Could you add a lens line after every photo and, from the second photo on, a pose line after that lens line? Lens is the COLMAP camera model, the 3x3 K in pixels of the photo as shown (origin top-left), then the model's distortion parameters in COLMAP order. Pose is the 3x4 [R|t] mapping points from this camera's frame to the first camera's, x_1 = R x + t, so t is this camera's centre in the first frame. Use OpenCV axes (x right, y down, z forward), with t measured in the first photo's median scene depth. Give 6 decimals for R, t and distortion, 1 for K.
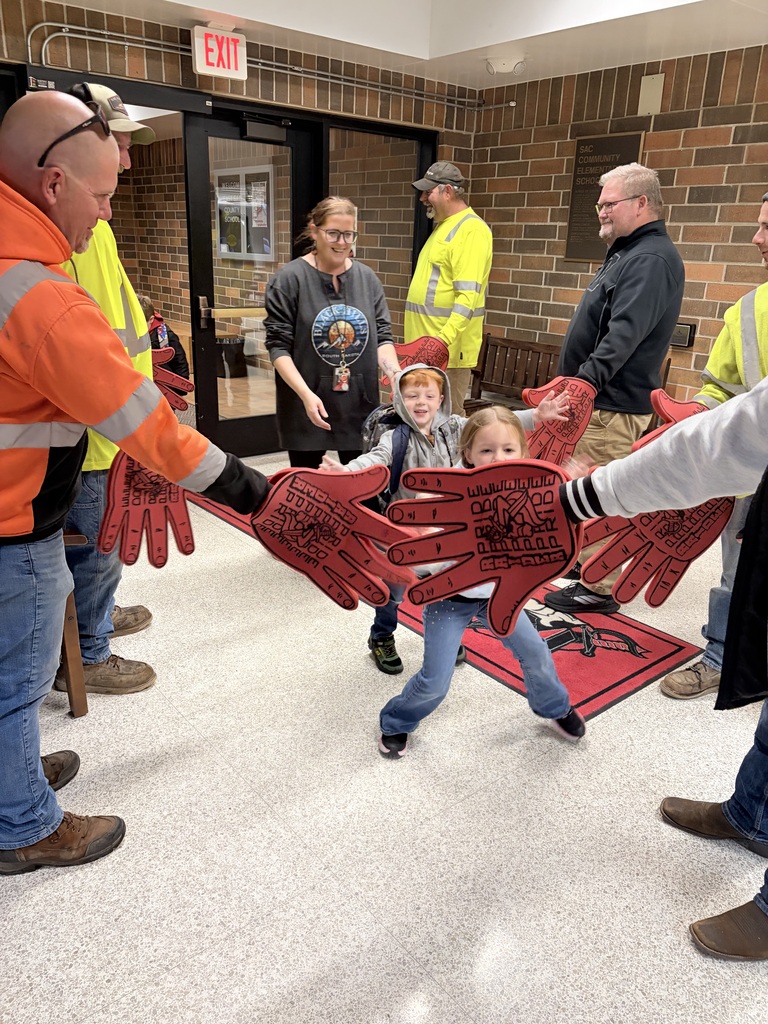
lens RADIAL K [[777.4, 0, 390.8], [0, 777.4, 518.0], [0, 0, 1]] dist [0.040232, -0.058623]
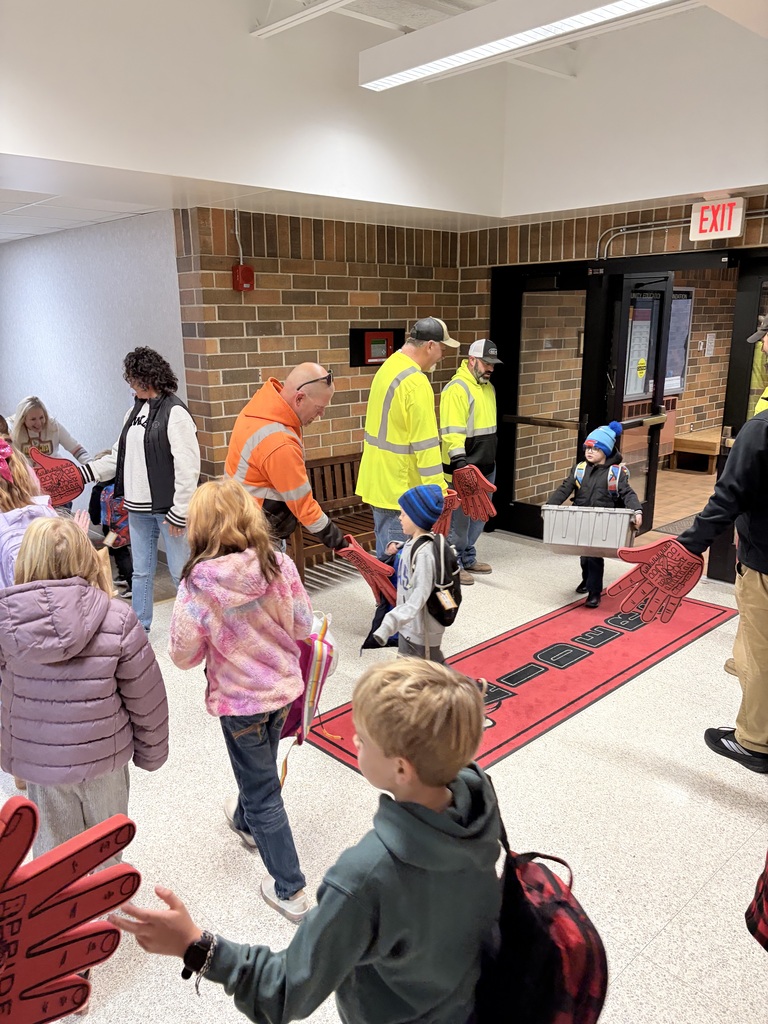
lens RADIAL K [[775.2, 0, 375.7], [0, 775.2, 518.4], [0, 0, 1]] dist [0.011625, -0.027012]
pose [[0.055108, 0.213204, -0.975452, 0.938737], [-0.319675, 0.929281, 0.185053, -0.244107], [0.945923, 0.301630, 0.119366, 0.533822]]
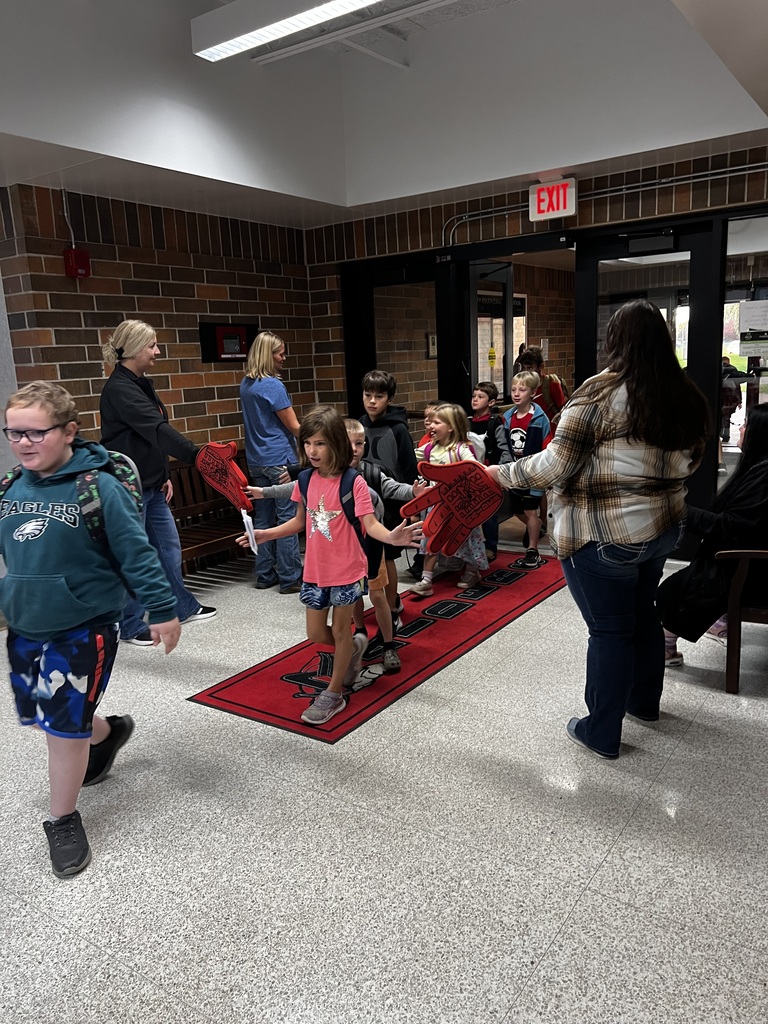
lens RADIAL K [[772.1, 0, 394.0], [0, 772.1, 507.3], [0, 0, 1]] dist [0.039884, -0.050453]
pose [[0.274541, 0.135273, -0.952013, 0.898770], [-0.266196, 0.962054, 0.059934, -0.153760], [0.923995, 0.236968, 0.300132, 0.537939]]
